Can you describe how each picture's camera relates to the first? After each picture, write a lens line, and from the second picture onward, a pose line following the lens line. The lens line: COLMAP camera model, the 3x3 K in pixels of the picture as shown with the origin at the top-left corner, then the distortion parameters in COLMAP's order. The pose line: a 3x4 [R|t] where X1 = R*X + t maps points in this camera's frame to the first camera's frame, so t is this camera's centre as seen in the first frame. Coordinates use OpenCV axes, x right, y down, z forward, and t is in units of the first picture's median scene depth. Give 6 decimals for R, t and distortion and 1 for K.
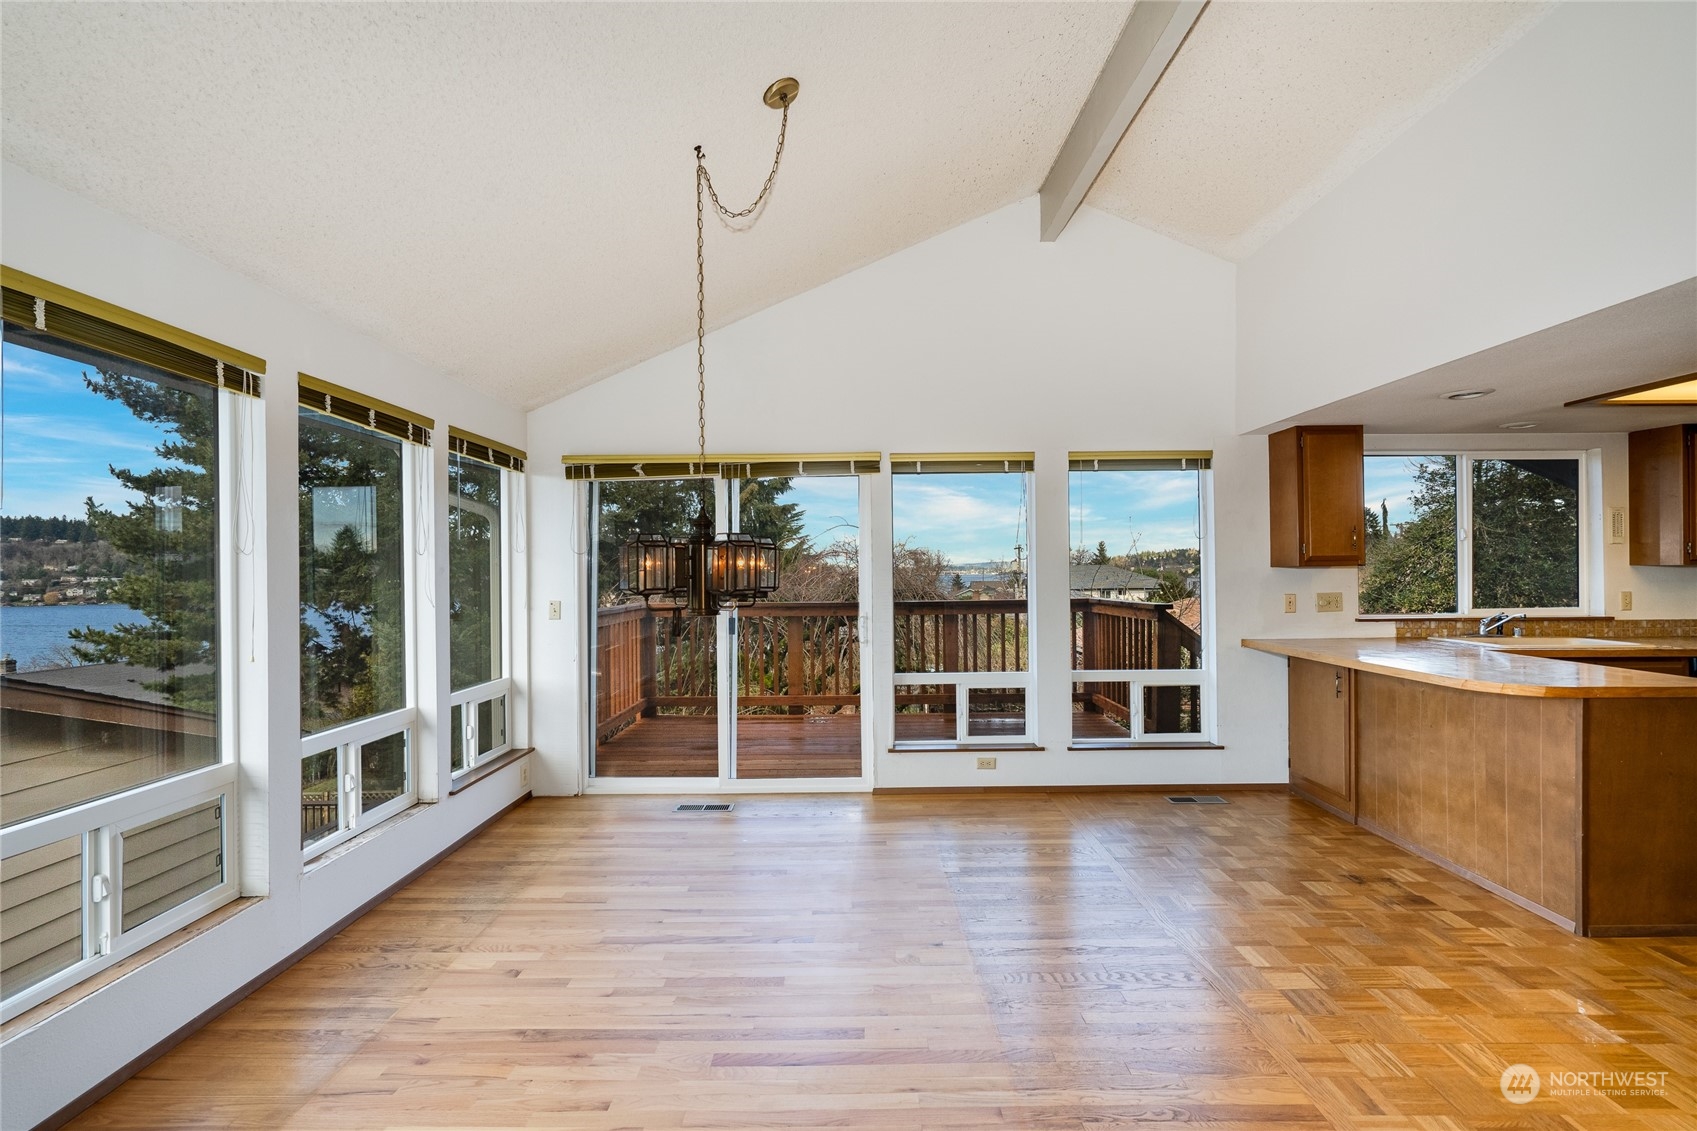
lens RADIAL K [[772.6, 0, 842.7], [0, 772.6, 568.1], [0, 0, 1]] dist [-0.001081, -0.000102]
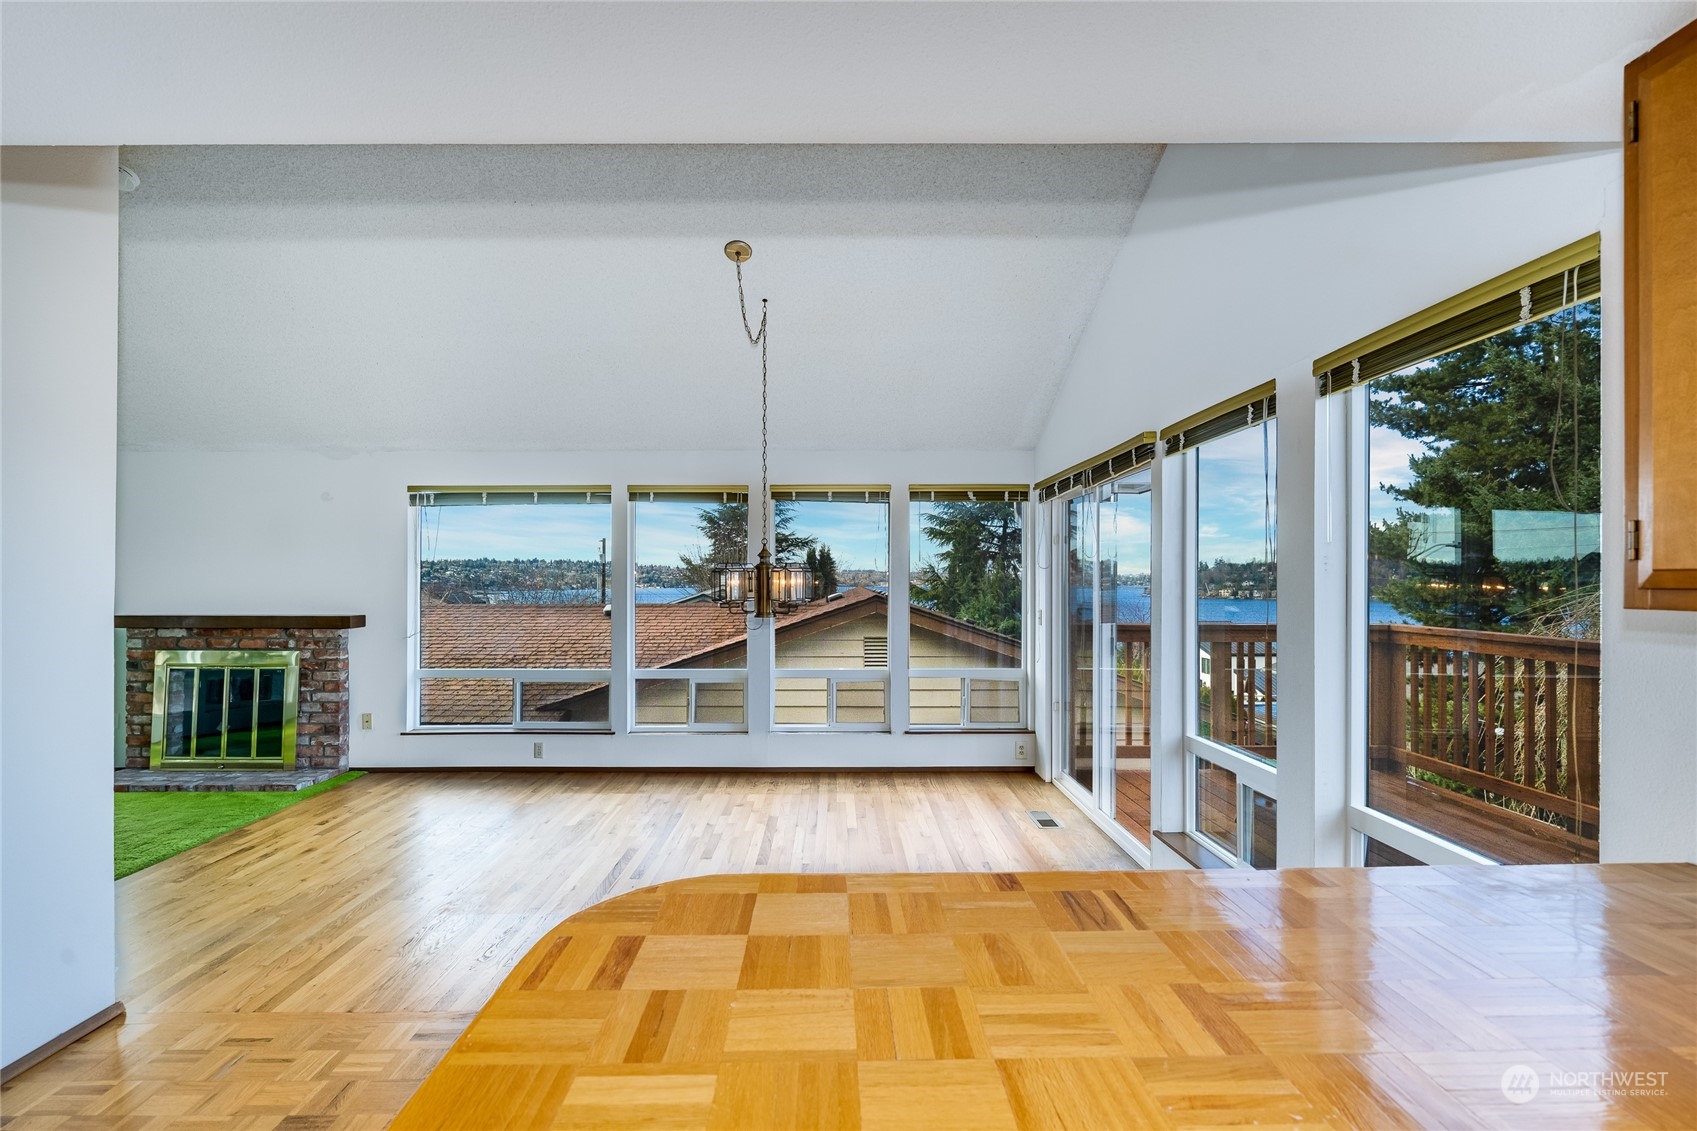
lens RADIAL K [[772.6, 0, 842.7], [0, 772.6, 568.1], [0, 0, 1]] dist [-0.001081, -0.000102]
pose [[0.008048, -0.005889, -0.999950, 0.794358], [0.006601, 0.999961, -0.005836, -0.014628], [0.999946, -0.006553, 0.008087, 0.692902]]
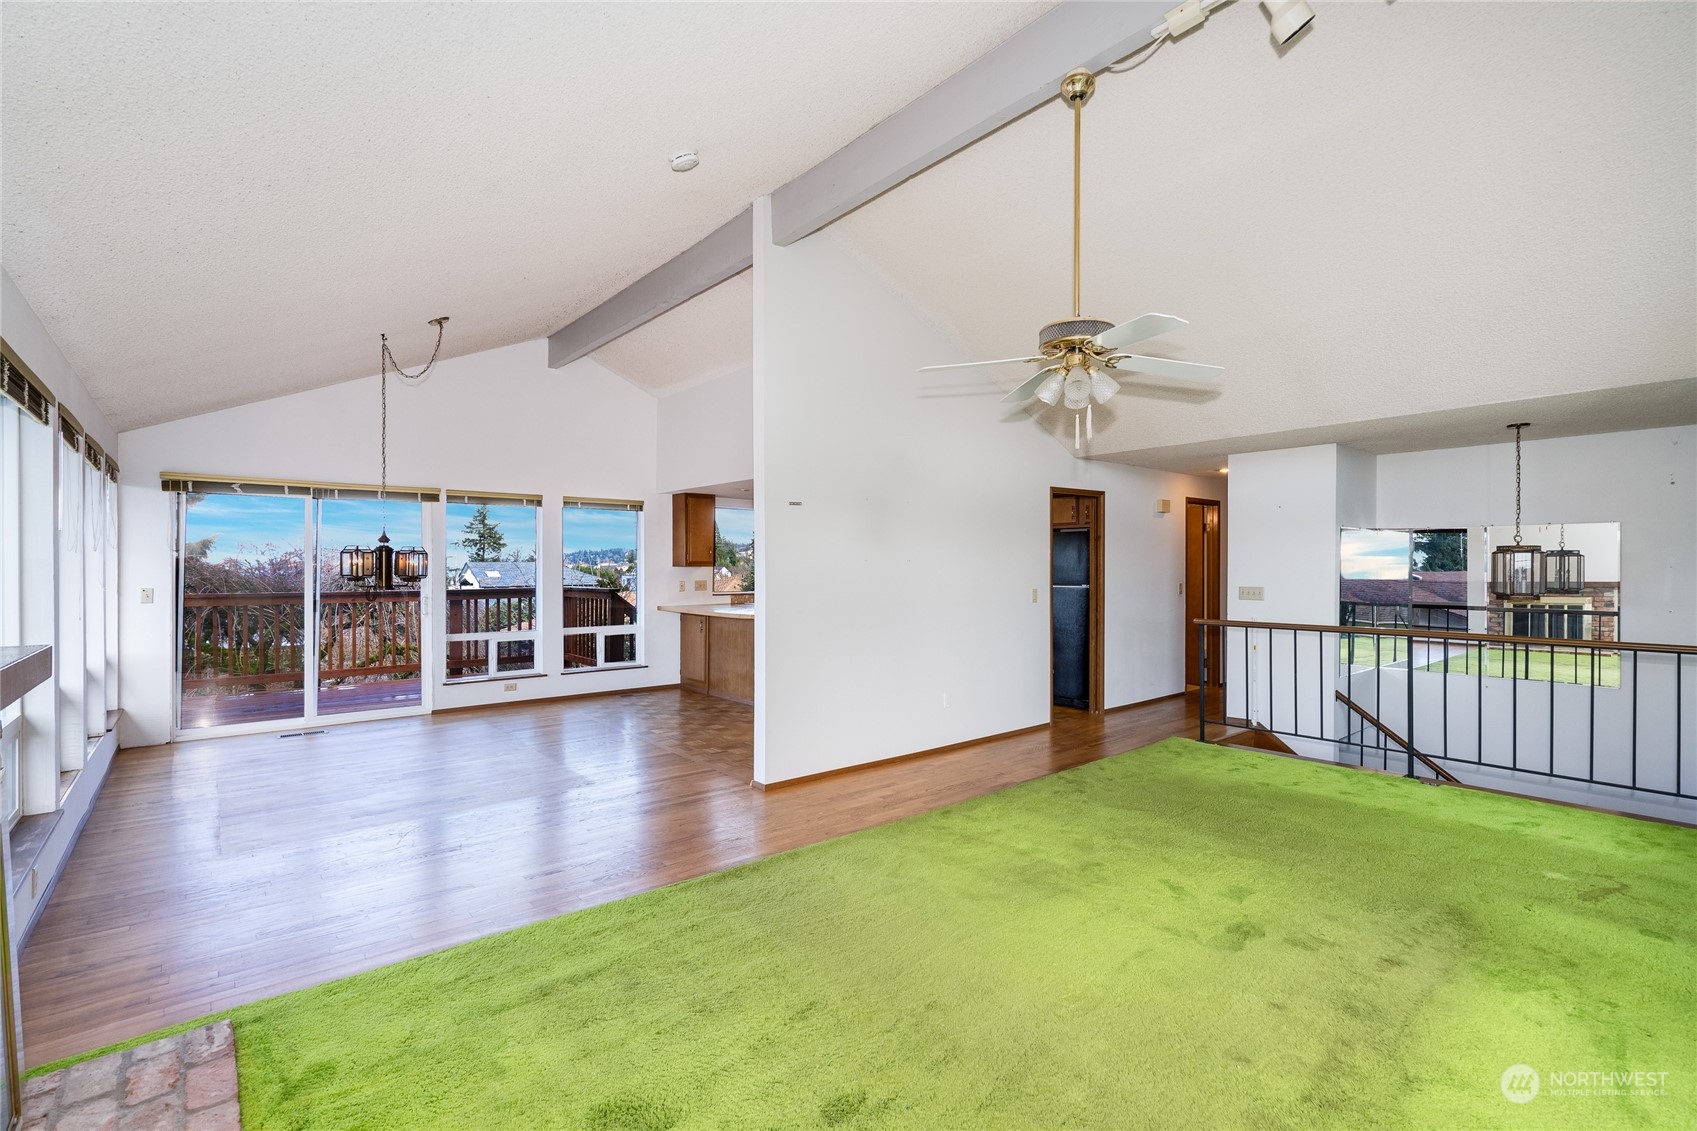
lens RADIAL K [[772.6, 0, 842.7], [0, 772.6, 568.1], [0, 0, 1]] dist [-0.001081, -0.000102]
pose [[0.765707, 0.008931, 0.643127, -0.314850], [-0.011369, 0.999935, -0.000349, -0.001507], [-0.643089, -0.007044, 0.765759, -0.661464]]
